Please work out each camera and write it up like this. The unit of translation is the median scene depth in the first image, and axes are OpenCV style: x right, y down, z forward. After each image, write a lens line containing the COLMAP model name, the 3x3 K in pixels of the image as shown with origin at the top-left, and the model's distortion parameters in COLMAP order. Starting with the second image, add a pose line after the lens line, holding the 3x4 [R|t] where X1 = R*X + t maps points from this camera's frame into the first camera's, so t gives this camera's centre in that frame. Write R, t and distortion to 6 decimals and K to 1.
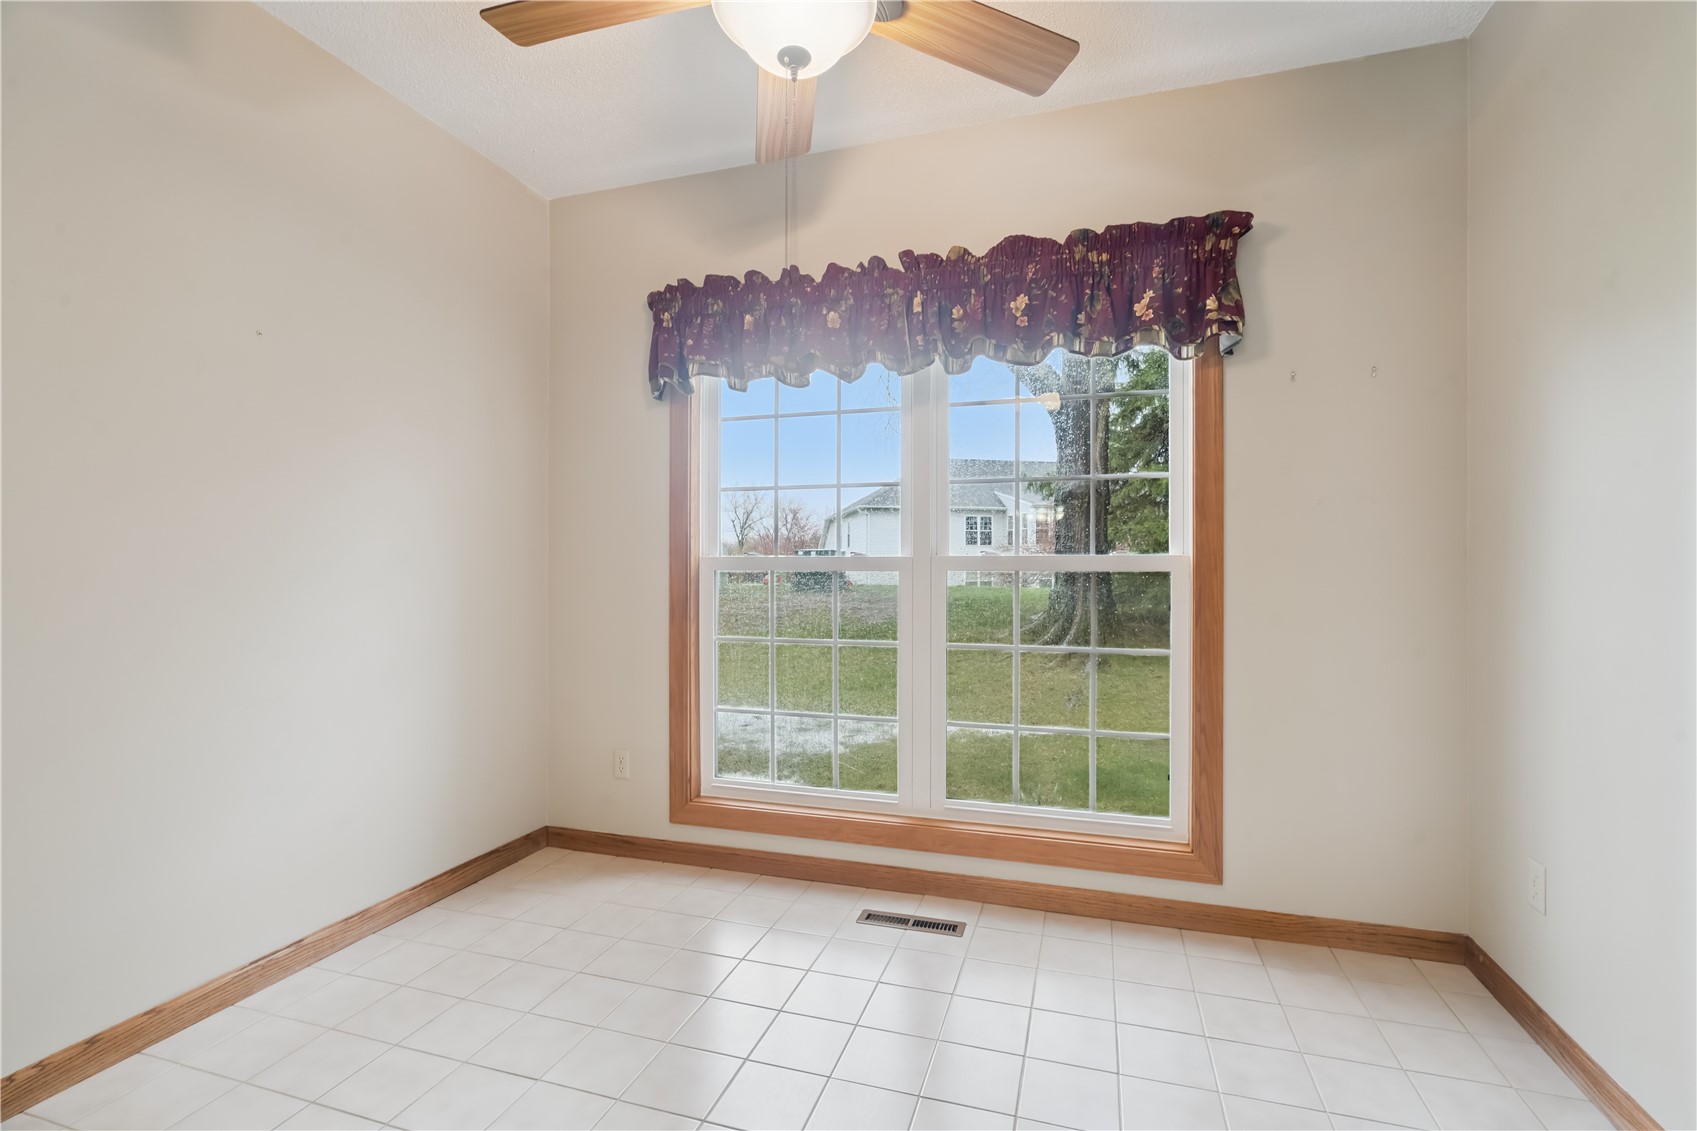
lens RADIAL K [[776.4, 0, 858.2], [0, 776.4, 564.2], [0, 0, 1]] dist [-0.000089, 0.000003]
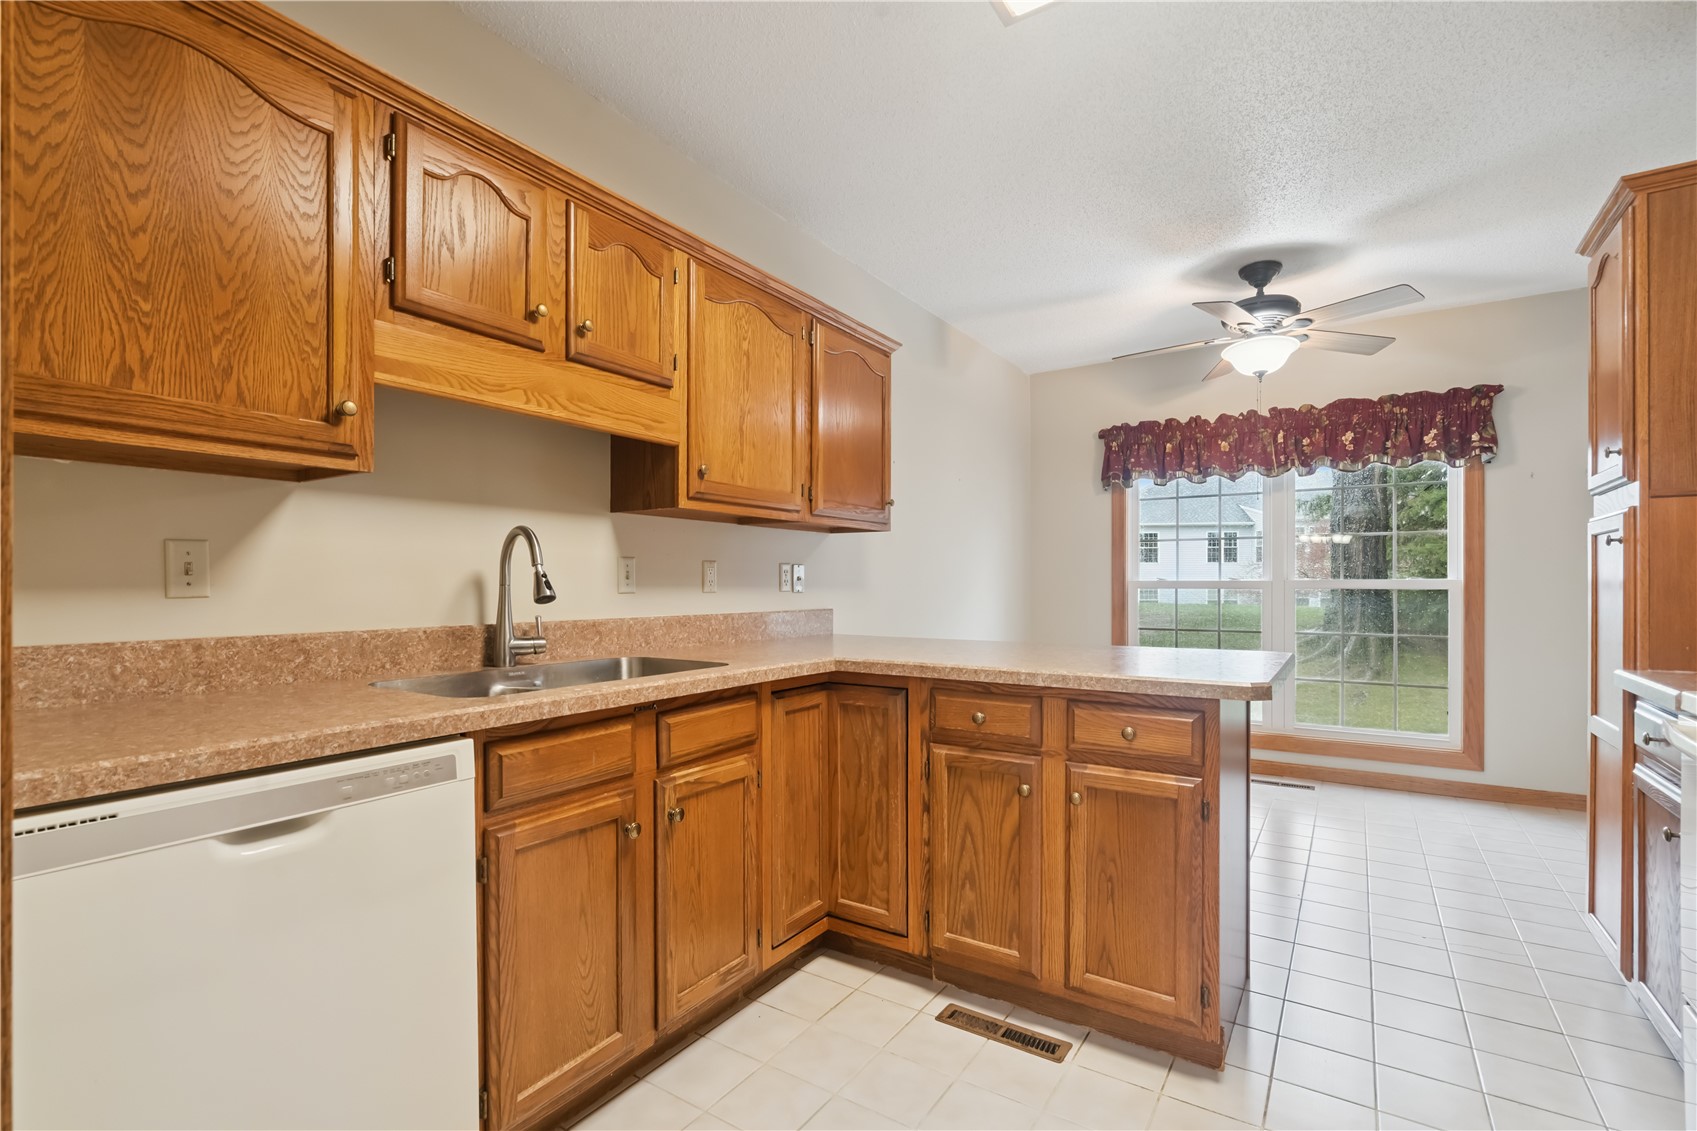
lens RADIAL K [[787.3, 0, 846.8], [0, 787.3, 582.1], [0, 0, 1]] dist [0.000261, 0.000145]
pose [[0.962789, -0.001313, -0.270252, -0.397786], [0.001526, 0.999999, 0.000578, -0.009409], [0.270251, -0.000969, 0.962789, -1.010472]]
